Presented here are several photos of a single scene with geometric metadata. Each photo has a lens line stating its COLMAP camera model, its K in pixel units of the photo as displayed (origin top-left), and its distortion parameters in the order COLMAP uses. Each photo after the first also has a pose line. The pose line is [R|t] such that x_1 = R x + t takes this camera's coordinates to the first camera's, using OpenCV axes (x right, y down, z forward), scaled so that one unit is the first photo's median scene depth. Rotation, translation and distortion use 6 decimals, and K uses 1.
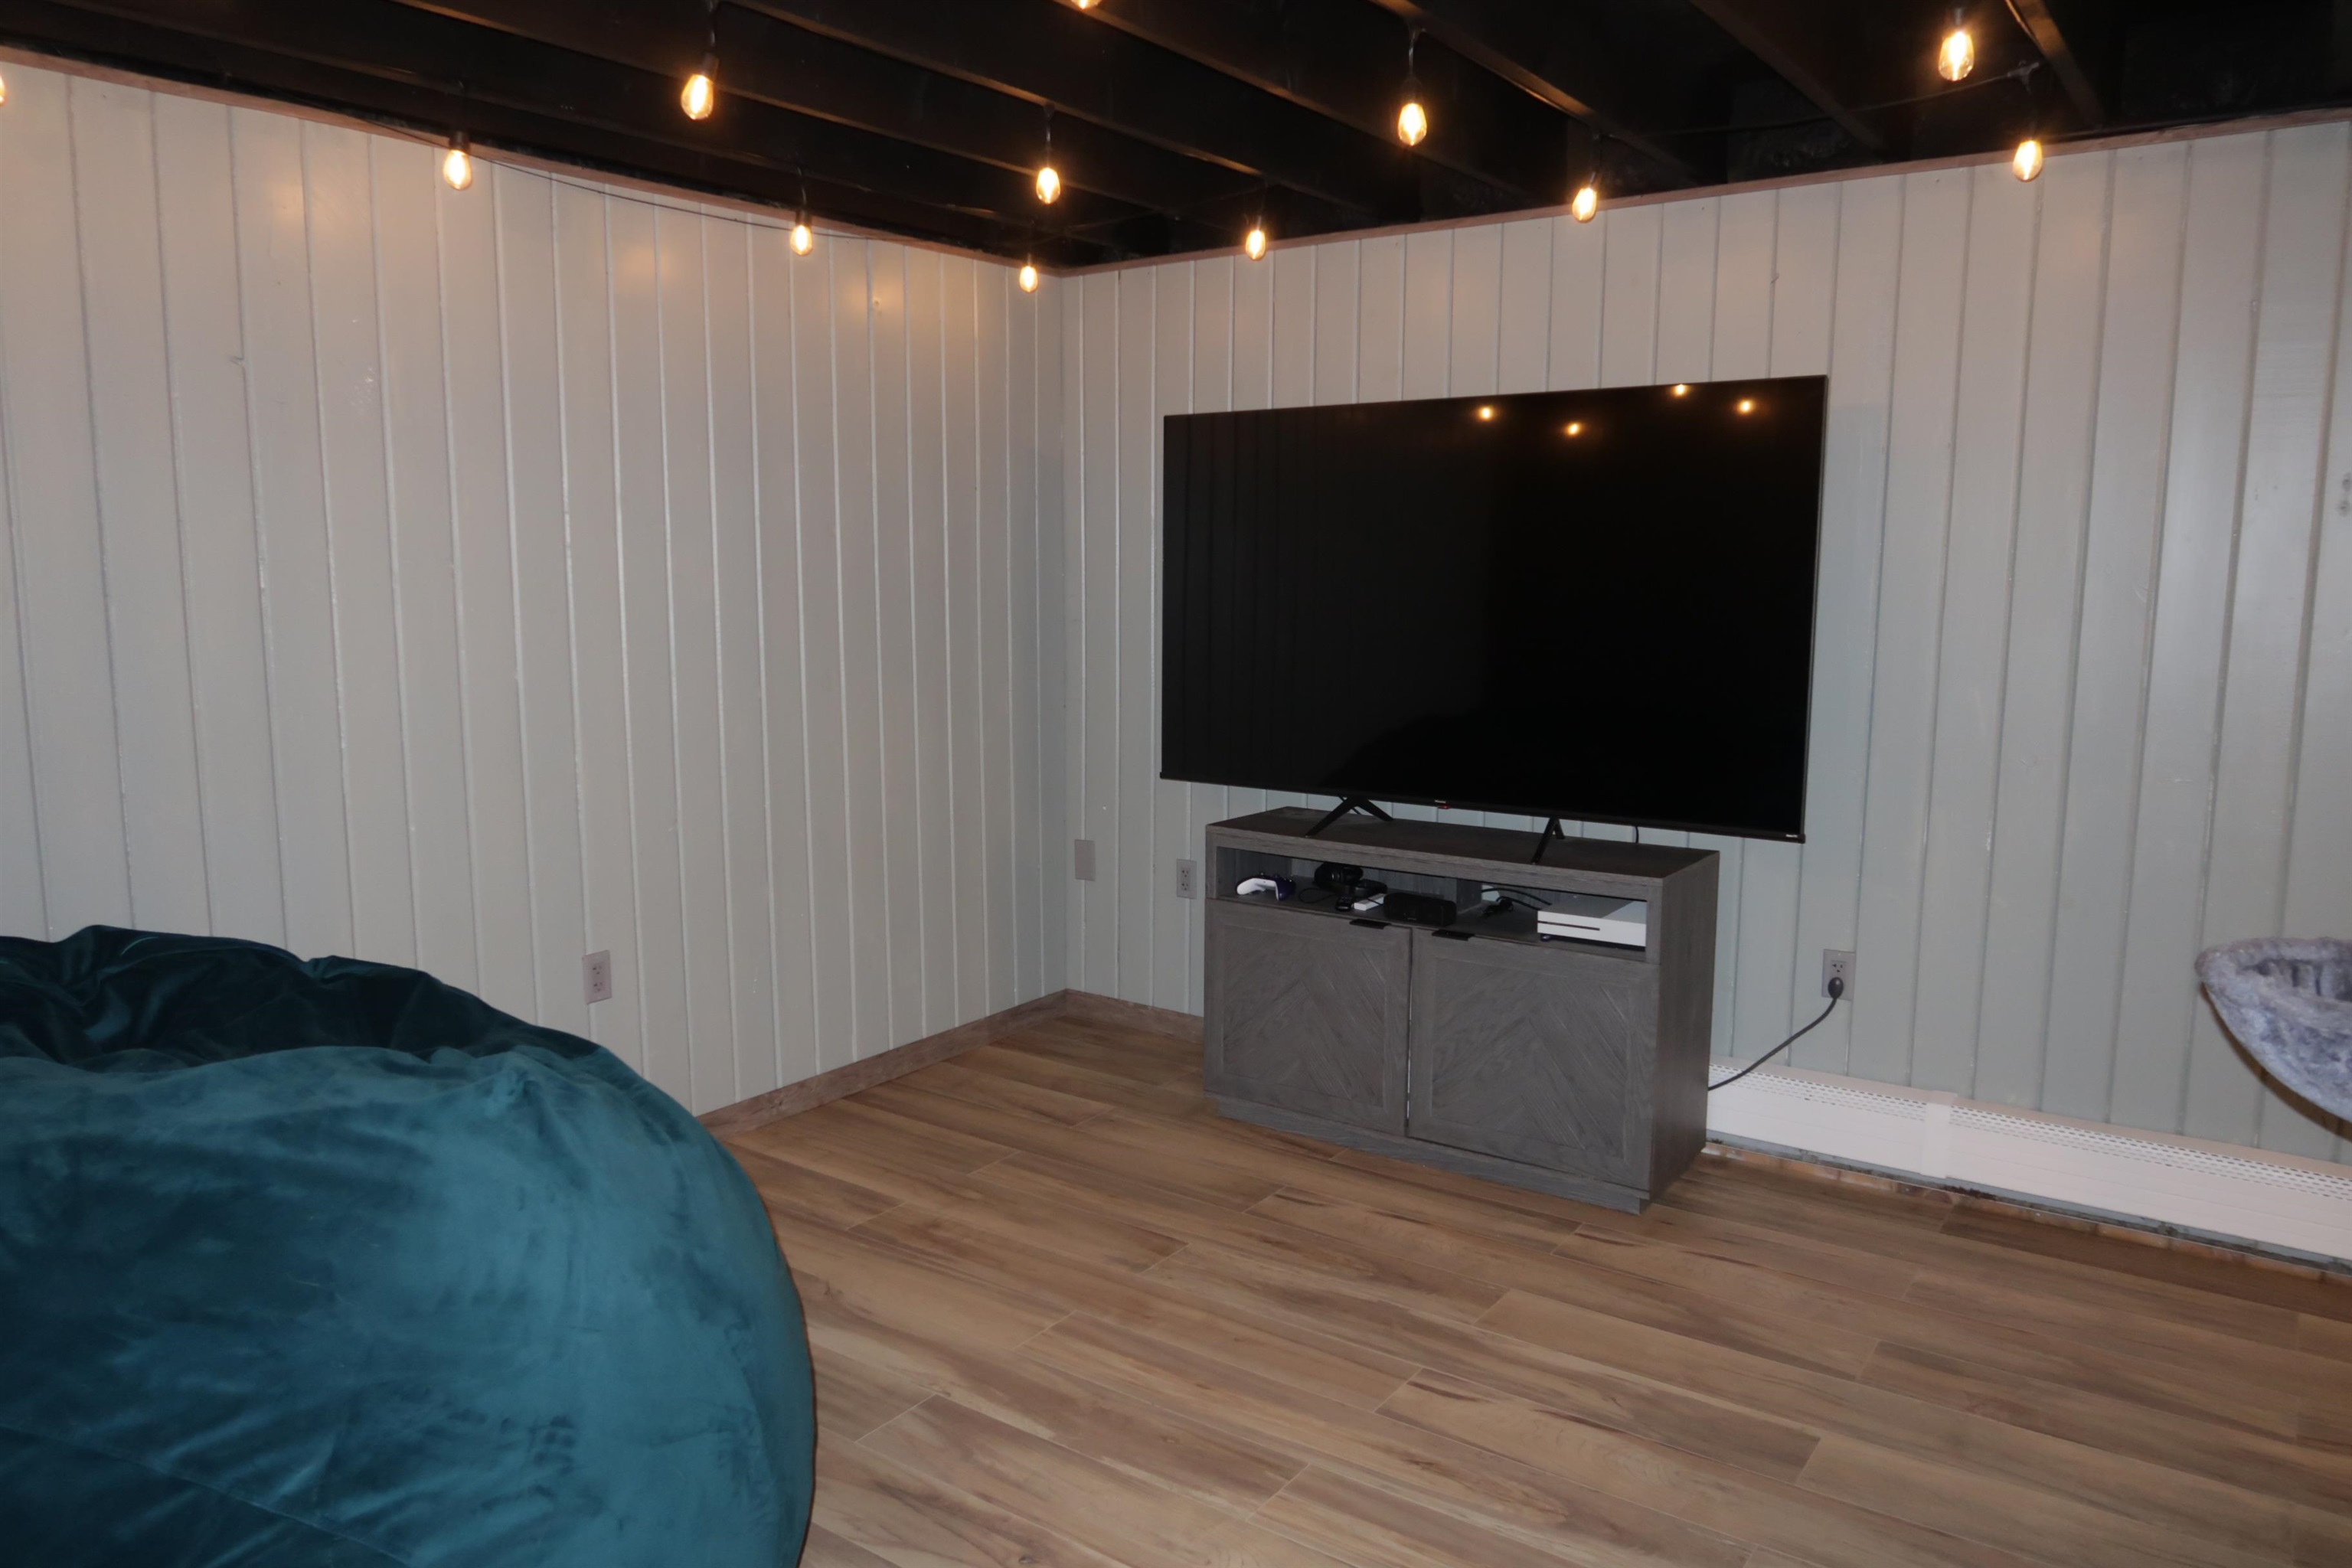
lens RADIAL K [[1610.3, 0, 1165.3], [0, 1610.3, 792.0], [0, 0, 1]] dist [-0.026035, -0.000792]
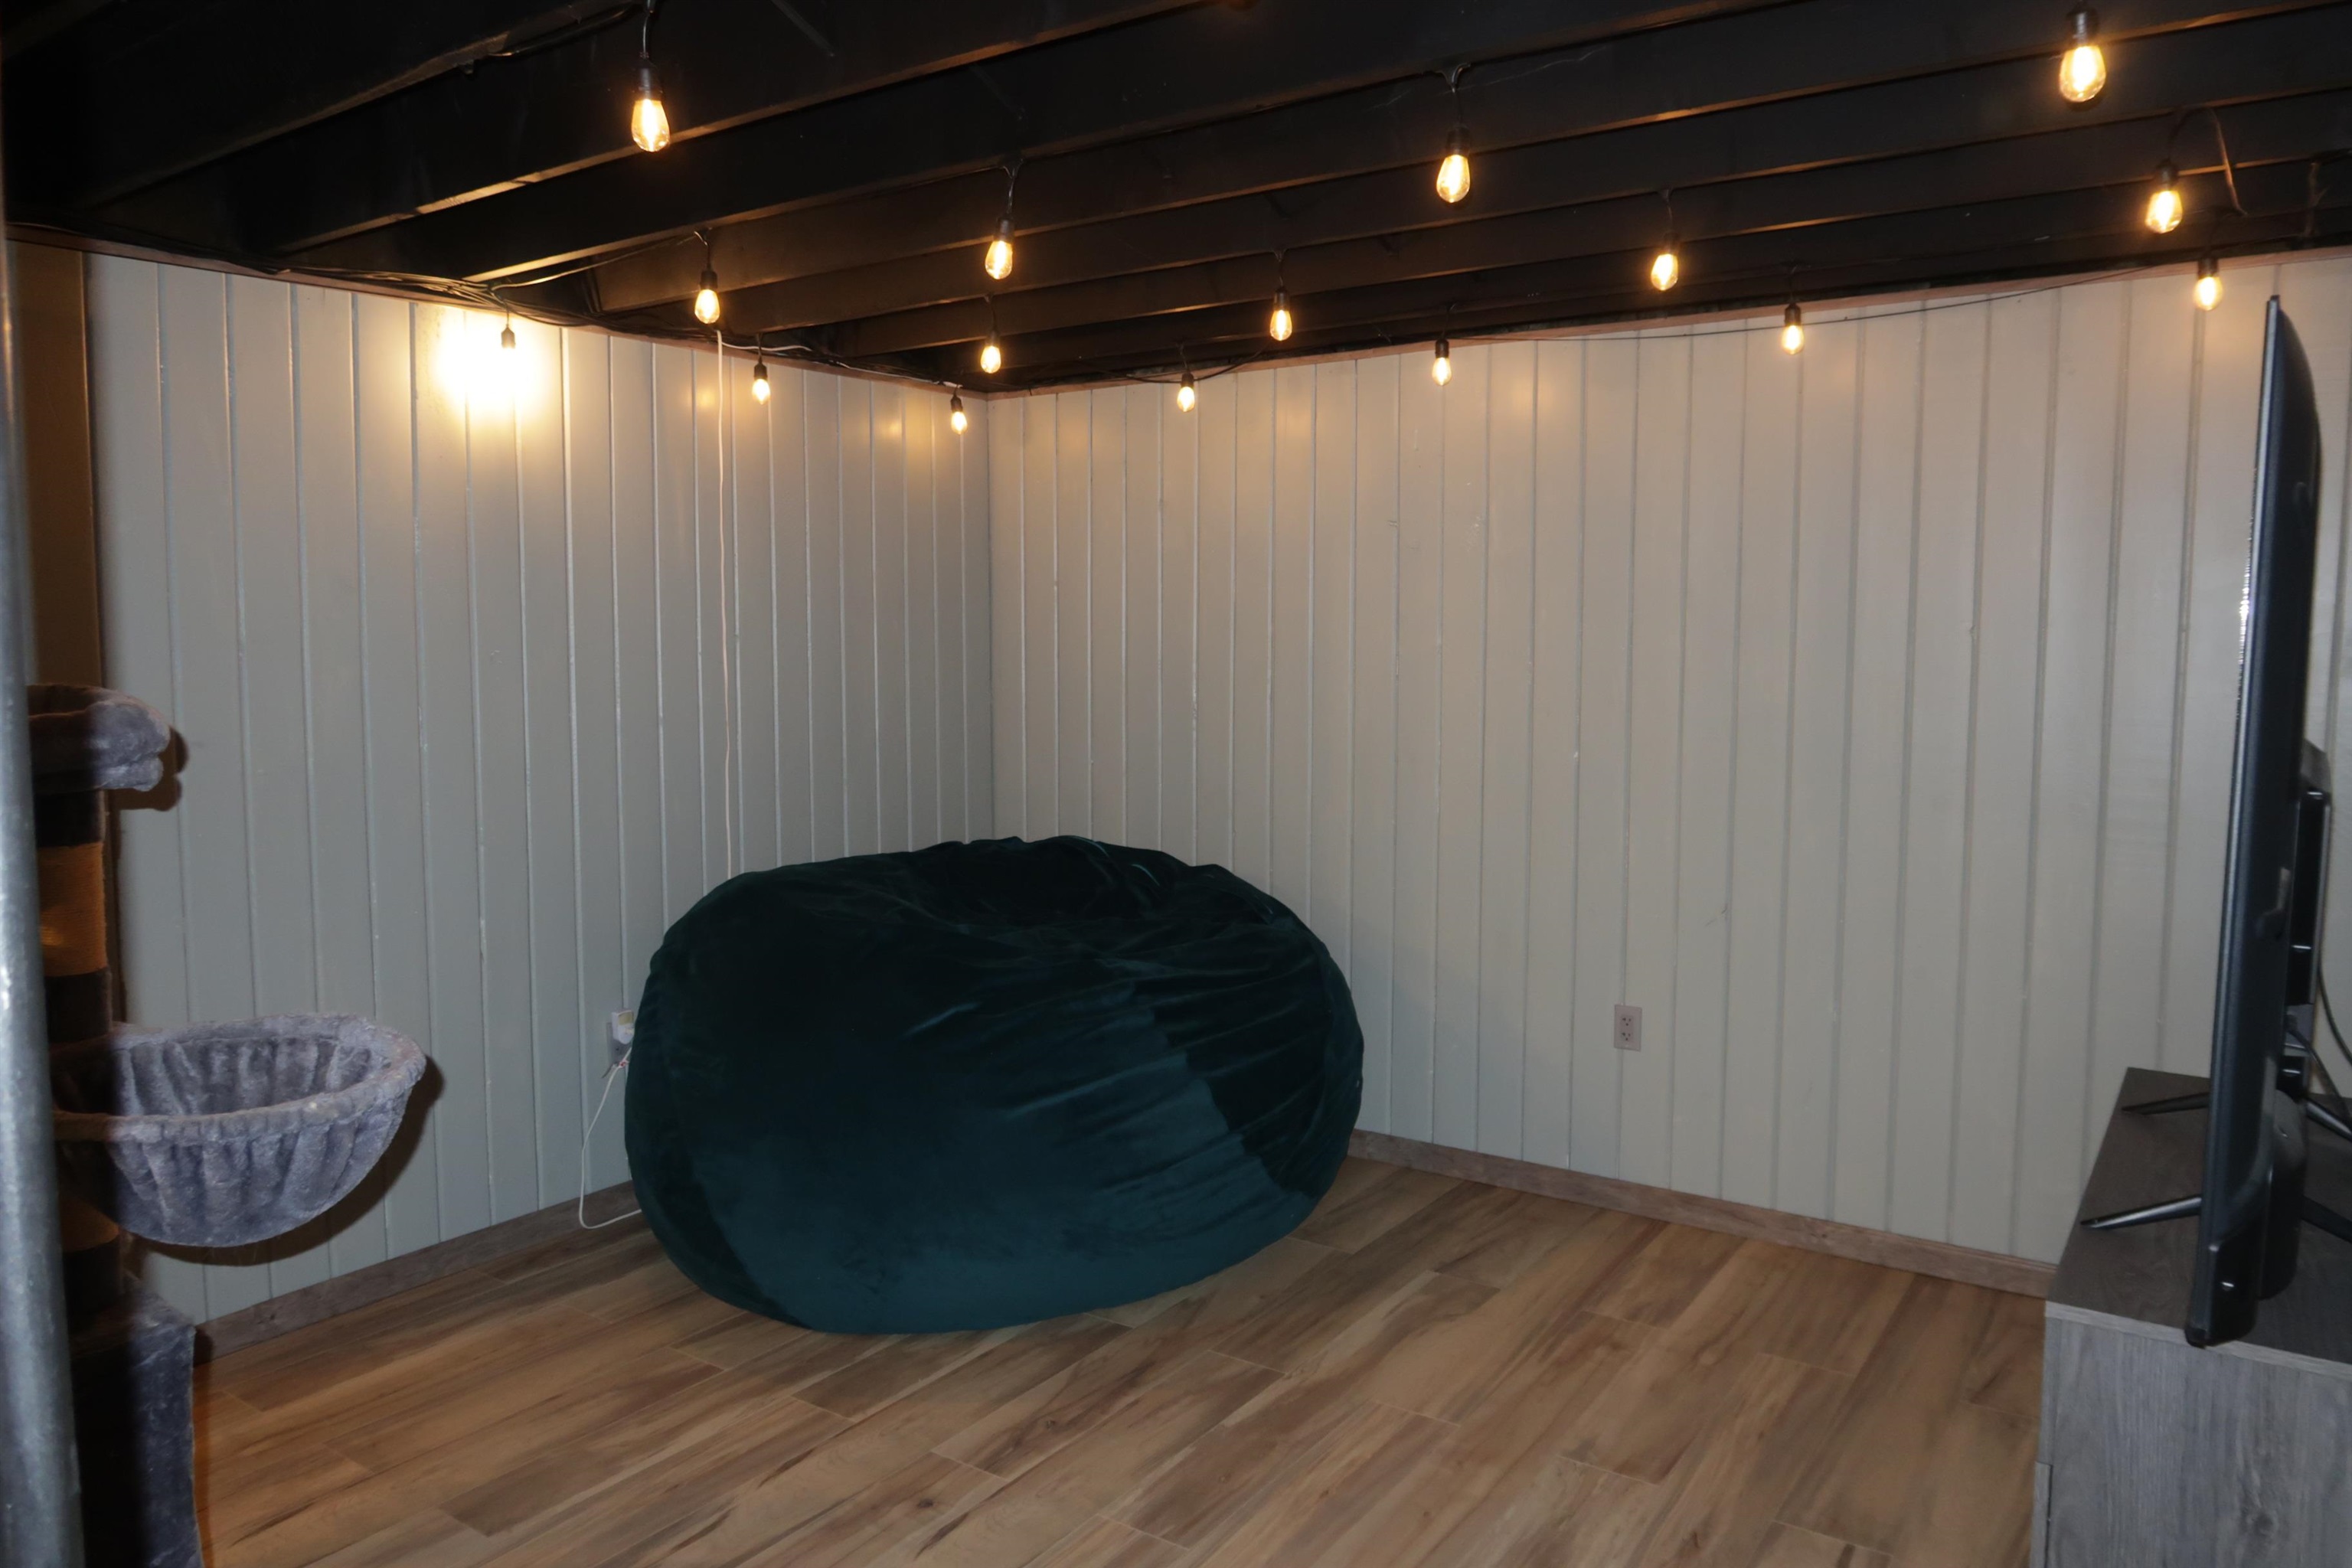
lens RADIAL K [[1610.3, 0, 1165.1], [0, 1610.3, 773.3], [0, 0, 1]] dist [-0.026035, -0.000792]
pose [[0.014474, 0.087019, -0.996102, 0.831441], [-0.146633, 0.985620, 0.083972, -0.119385], [0.989085, 0.144846, 0.027026, 0.691549]]
